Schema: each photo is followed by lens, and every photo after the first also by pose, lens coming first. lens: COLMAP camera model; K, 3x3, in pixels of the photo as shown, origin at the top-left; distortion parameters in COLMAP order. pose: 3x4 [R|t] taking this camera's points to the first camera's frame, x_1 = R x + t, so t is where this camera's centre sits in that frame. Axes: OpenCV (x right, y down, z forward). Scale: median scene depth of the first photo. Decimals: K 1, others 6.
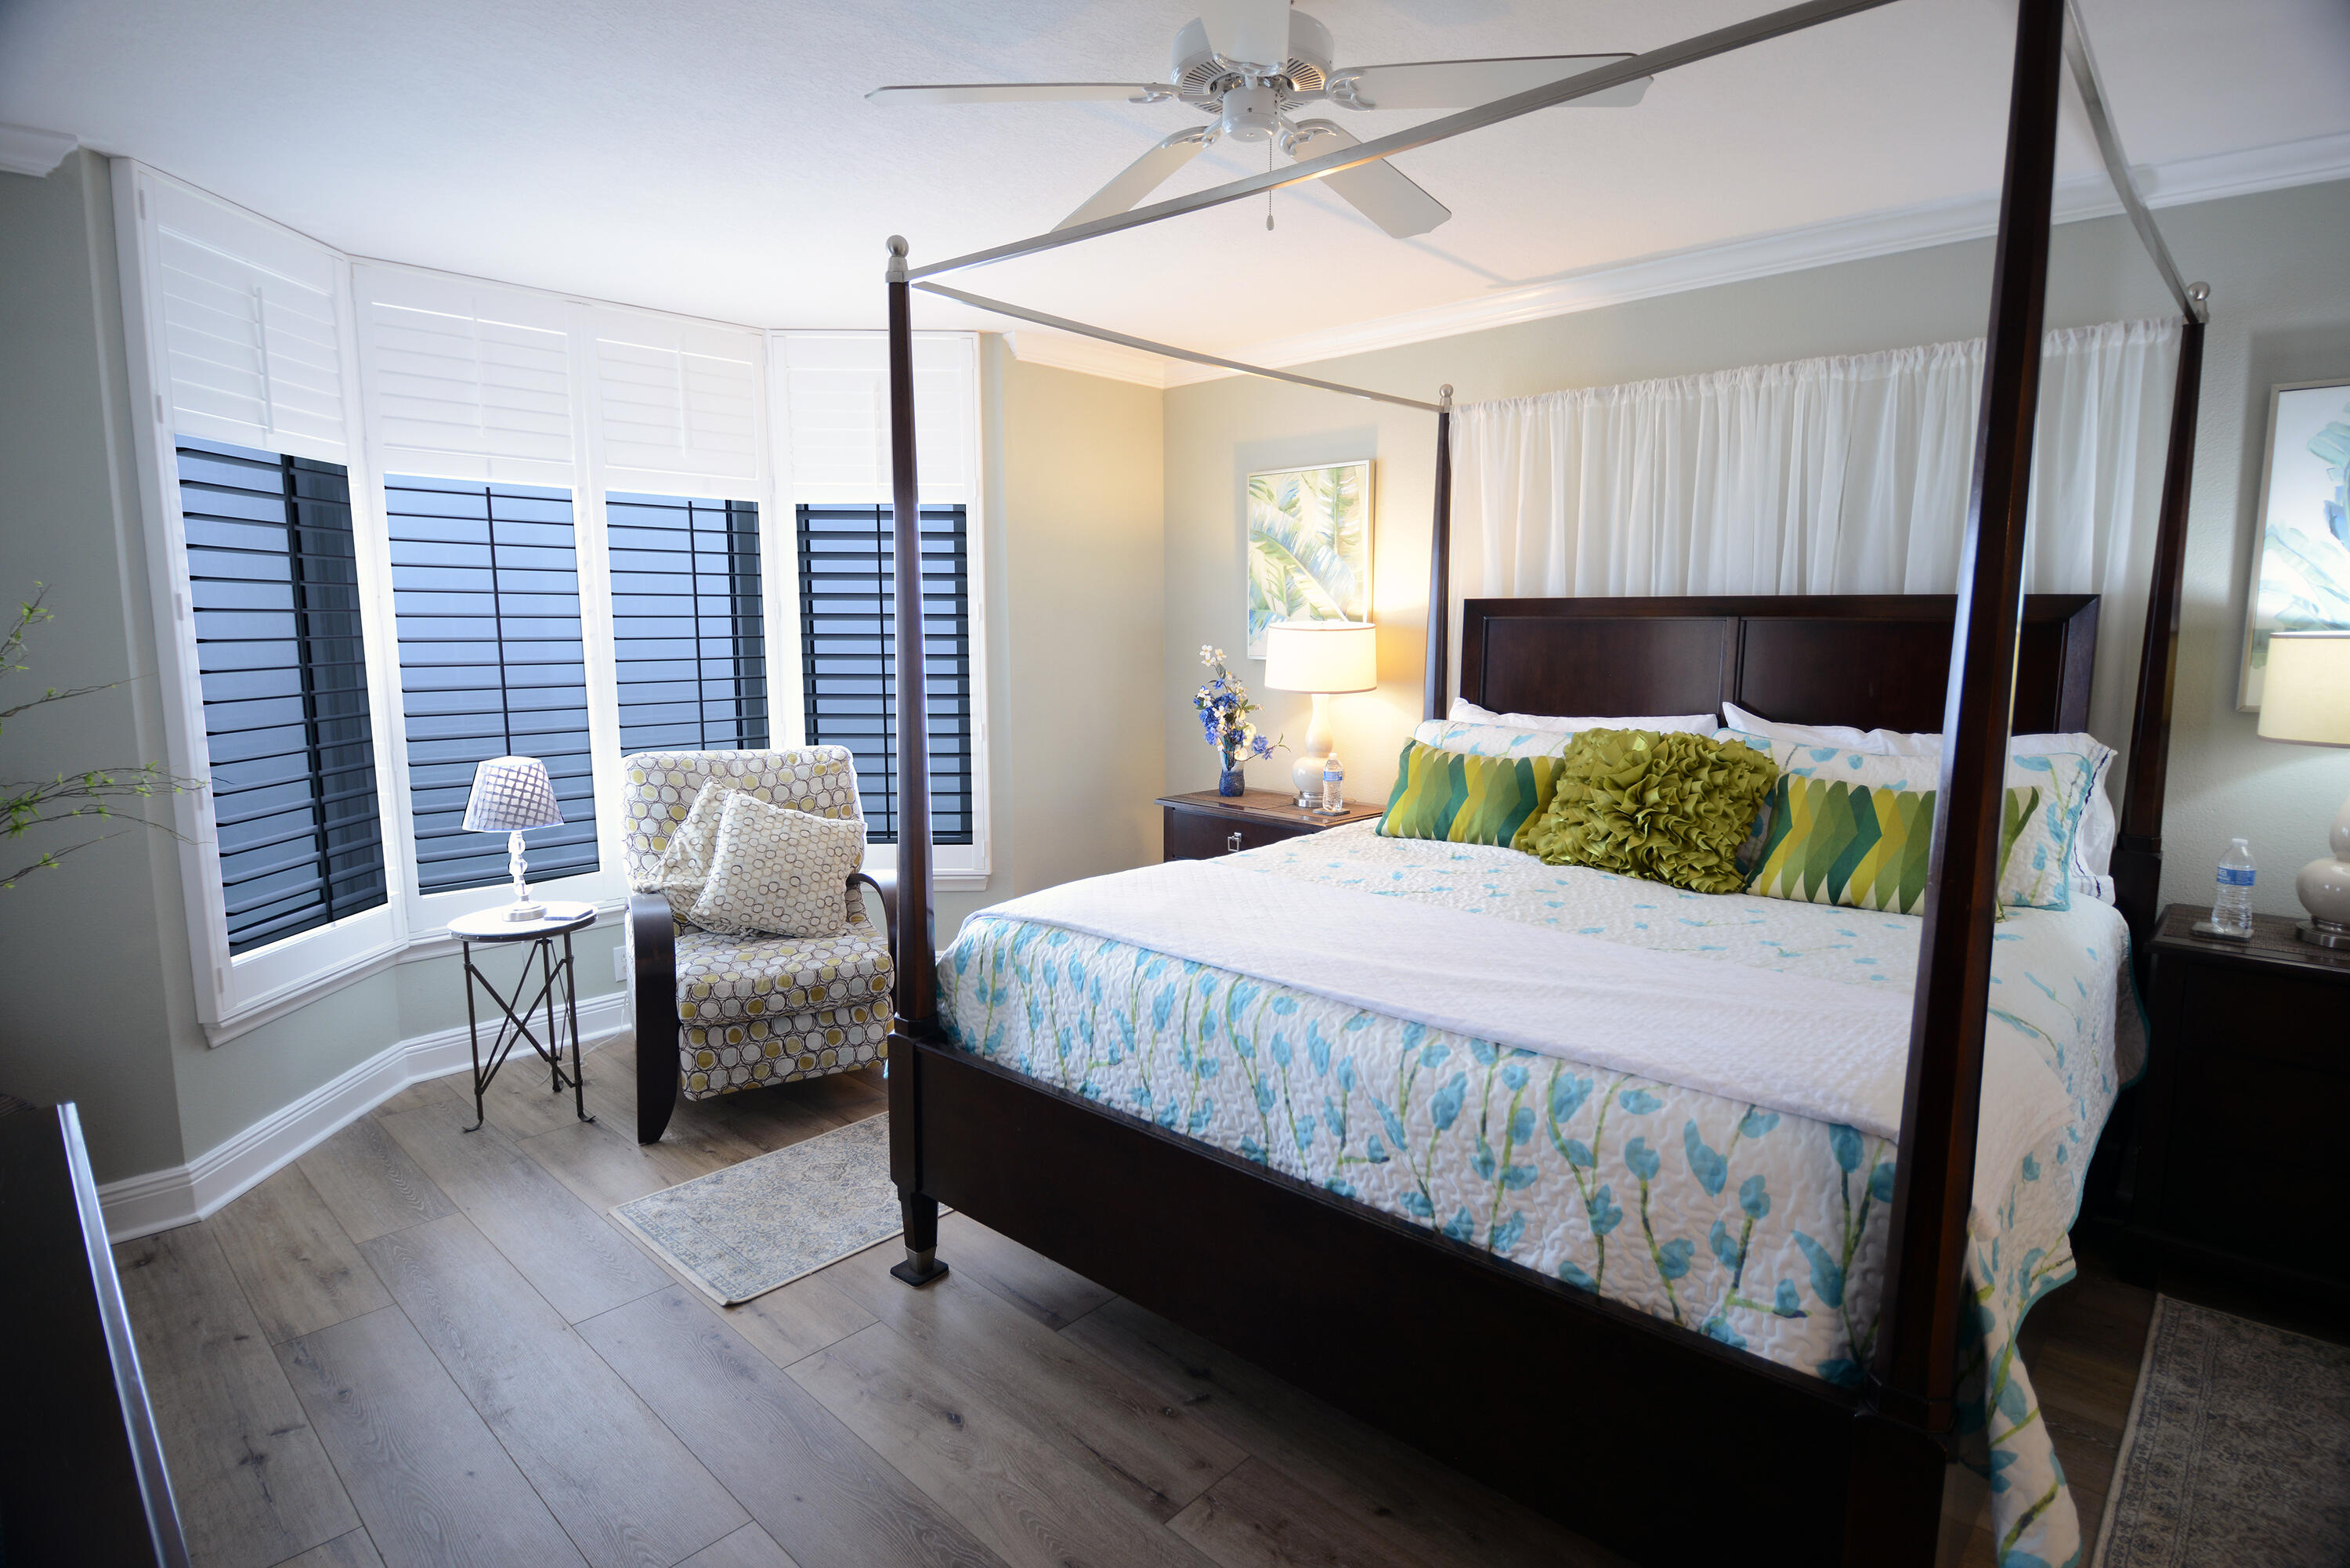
lens RADIAL K [[1199.0, 0, 1179.0], [0, 1199.0, 773.1], [0, 0, 1]] dist [0.053141, -0.049519]
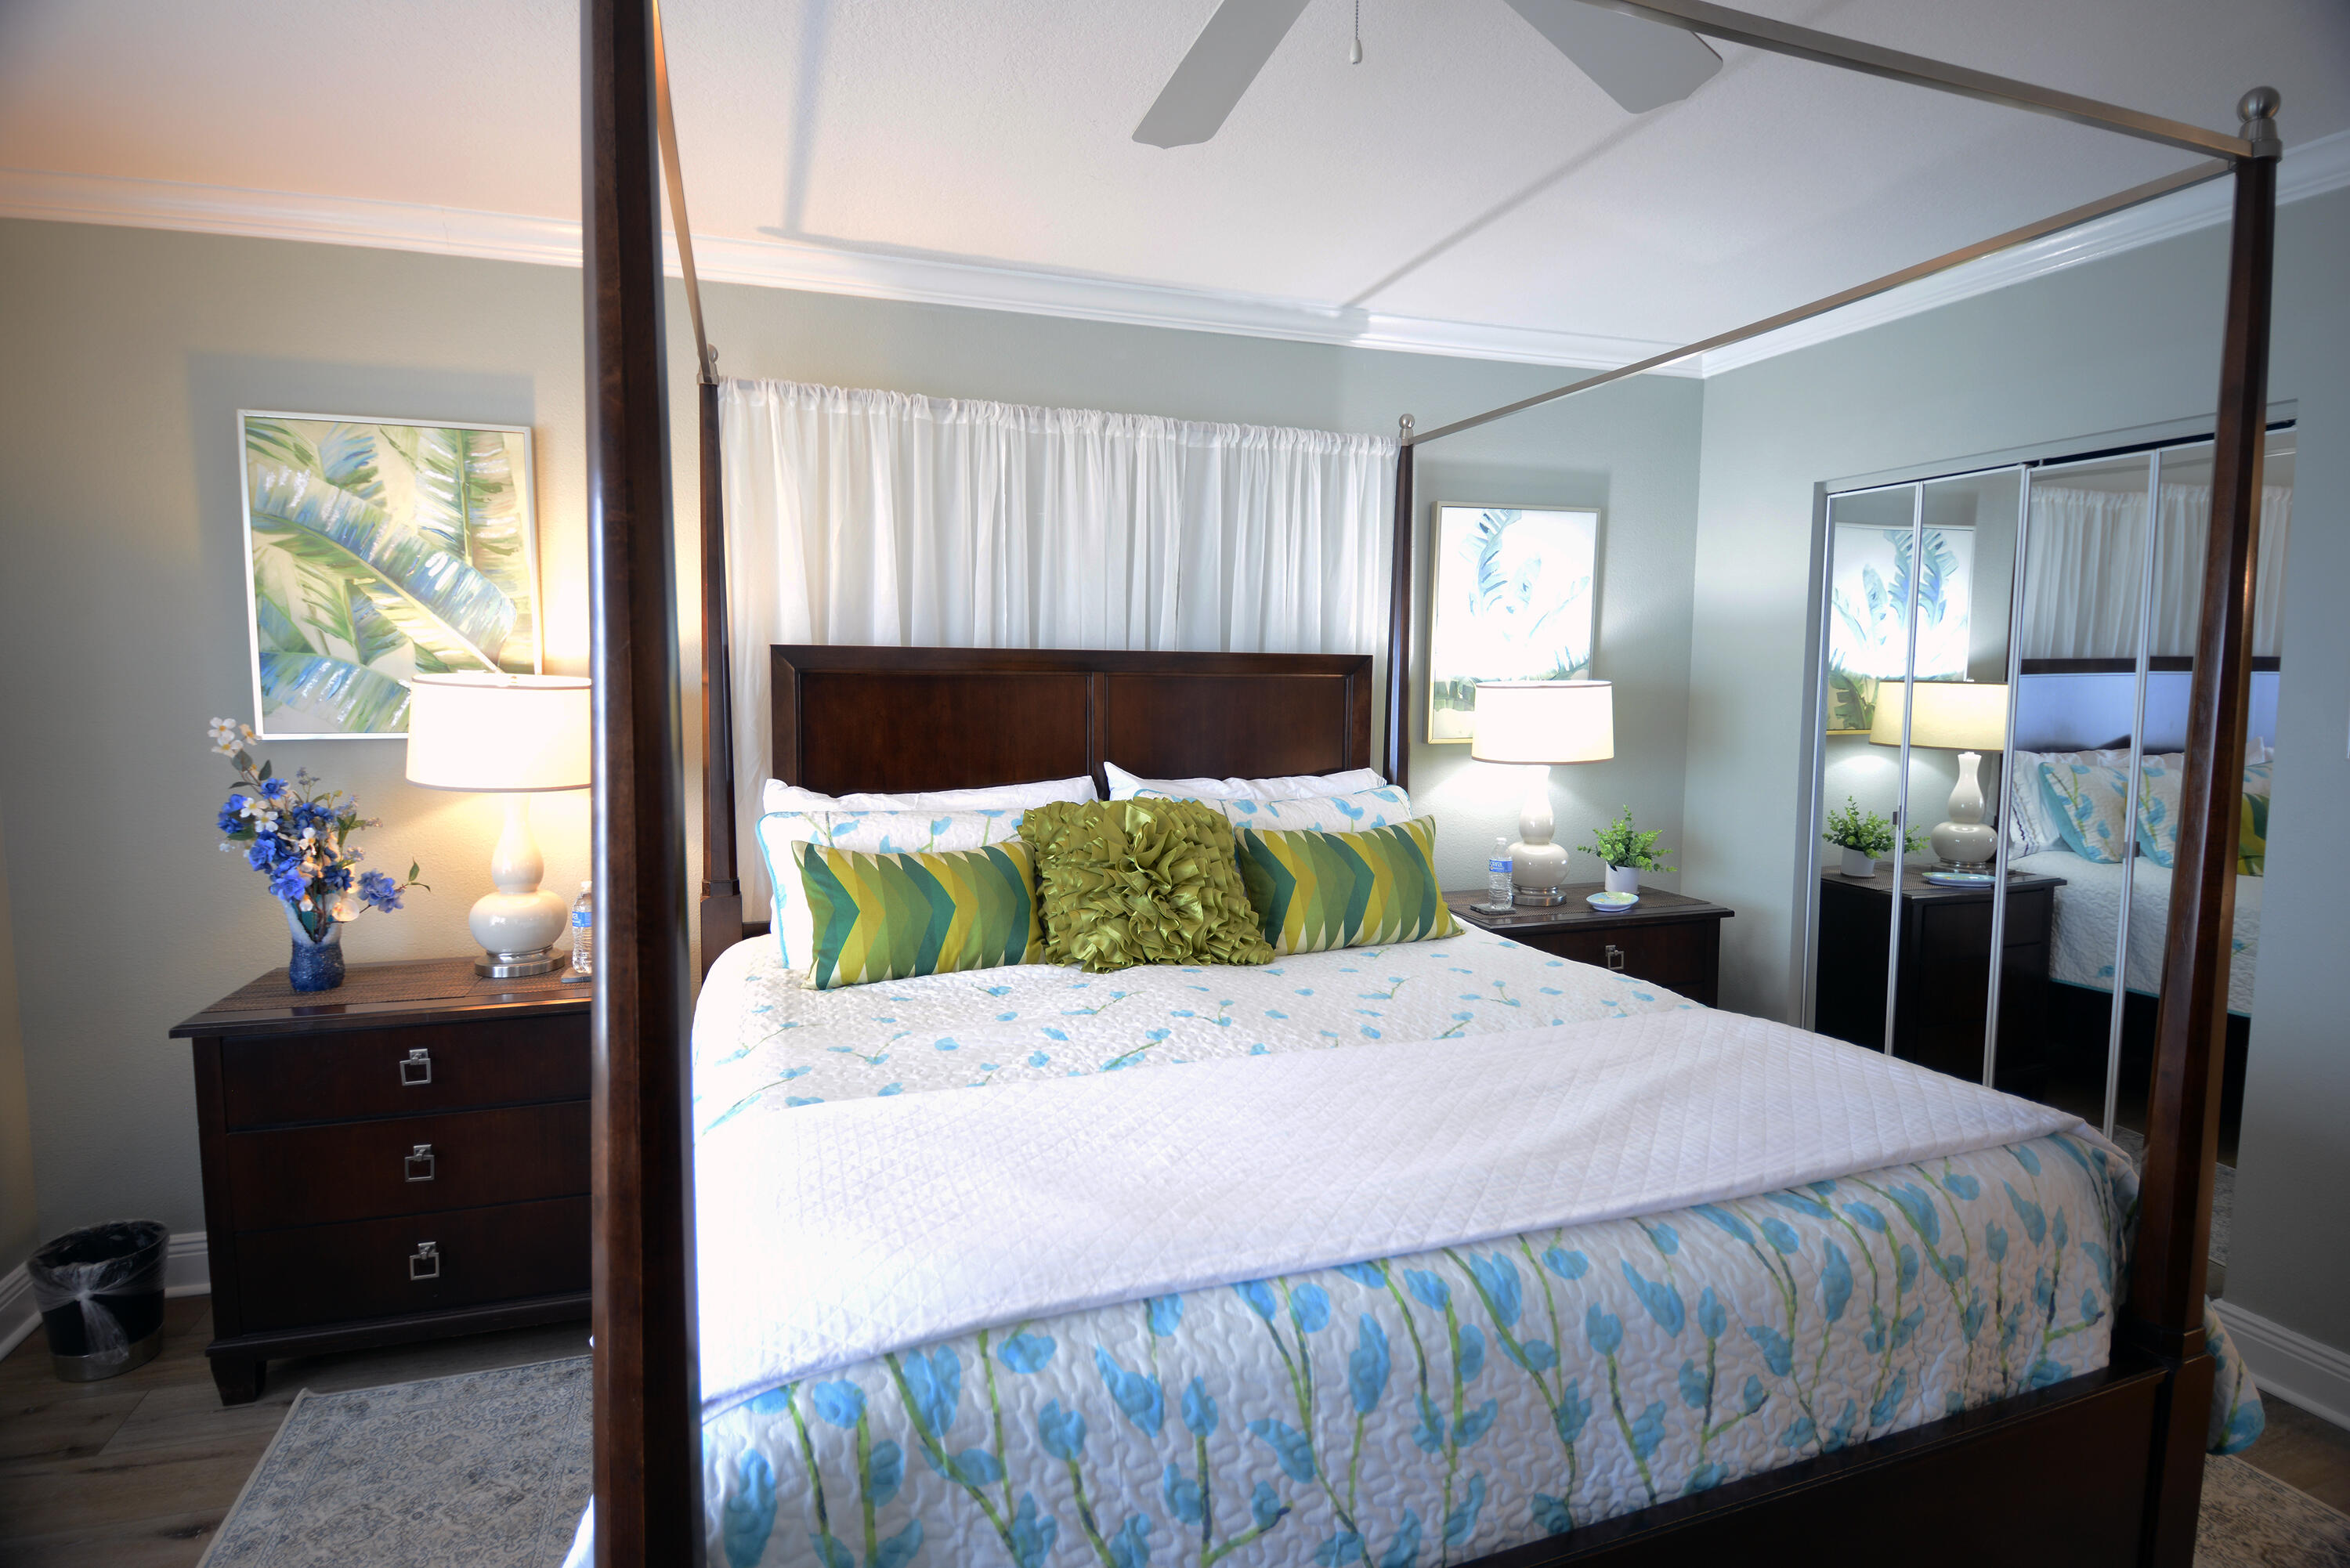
lens RADIAL K [[1199.0, 0, 1179.0], [0, 1199.0, 773.1], [0, 0, 1]] dist [0.053141, -0.049519]
pose [[0.466612, -0.075671, 0.881219, -0.341372], [0.108075, 0.993745, 0.028107, -0.068888], [-0.877834, 0.082123, 0.471872, 0.500510]]
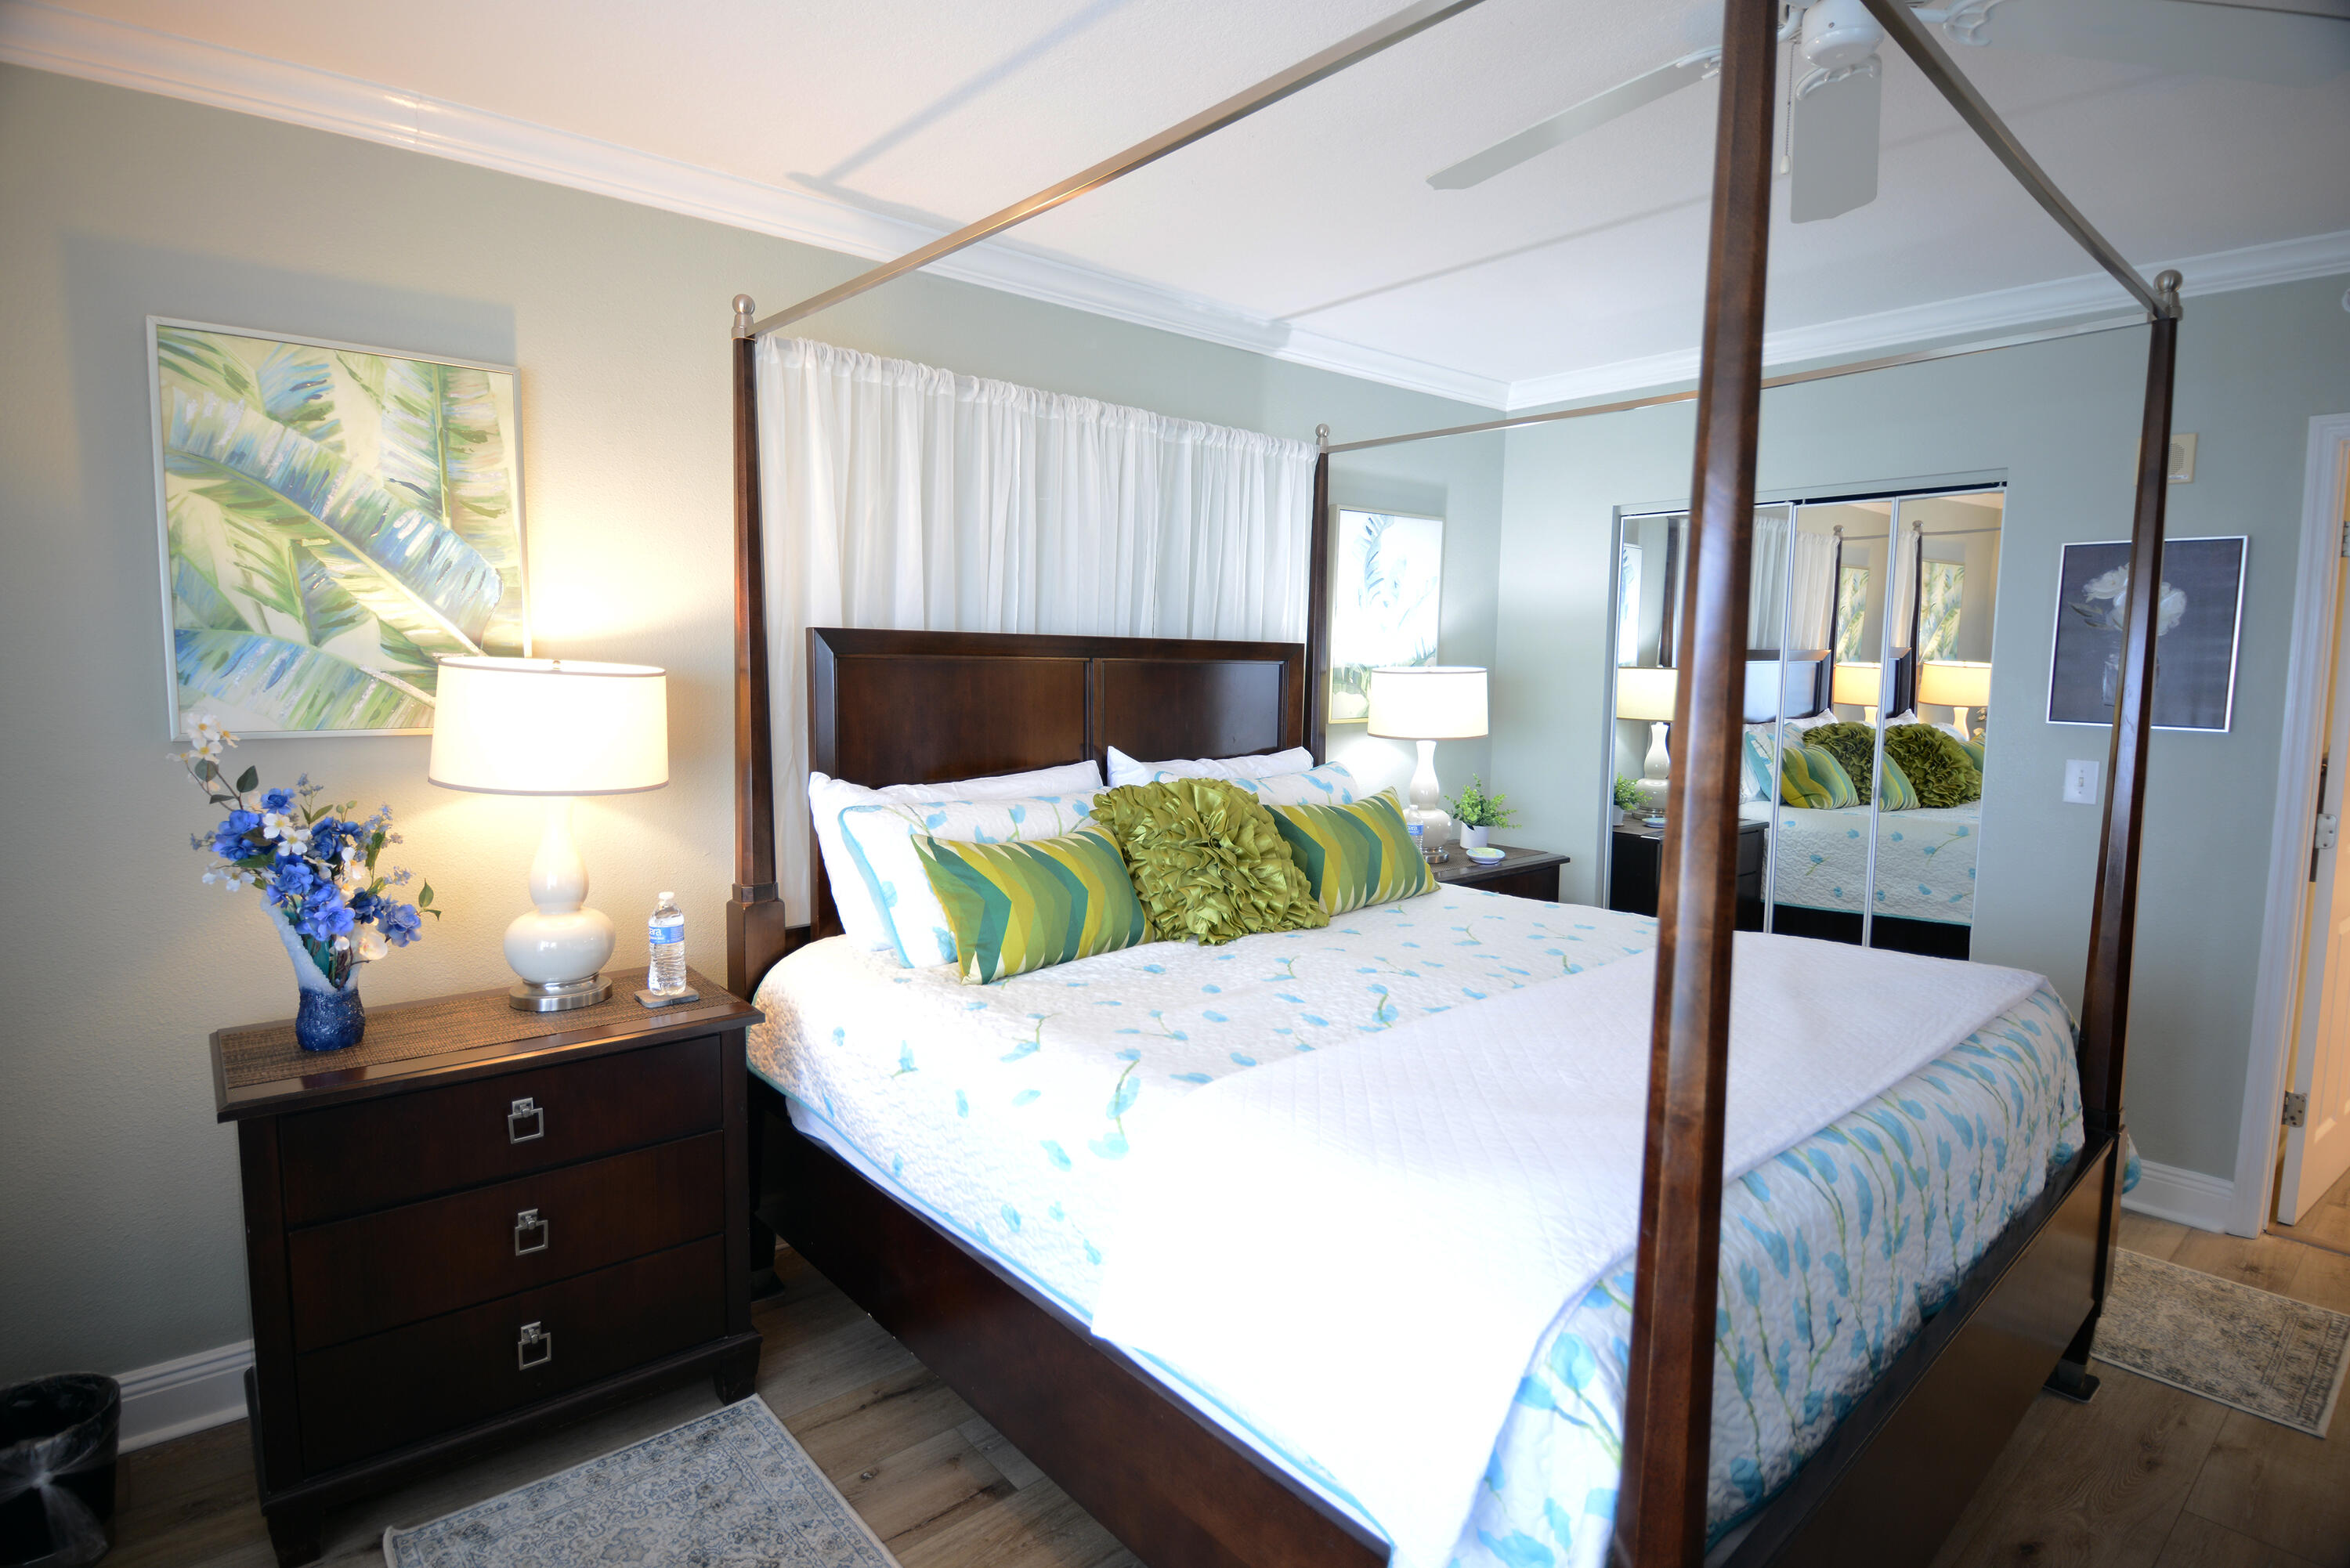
lens RADIAL K [[1199.0, 0, 1179.0], [0, 1199.0, 773.1], [0, 0, 1]] dist [0.053141, -0.049519]
pose [[0.100750, -0.096906, 0.990181, -0.483468], [0.116142, 0.989586, 0.085030, -0.110340], [-0.988110, 0.106435, 0.110955, 0.827601]]
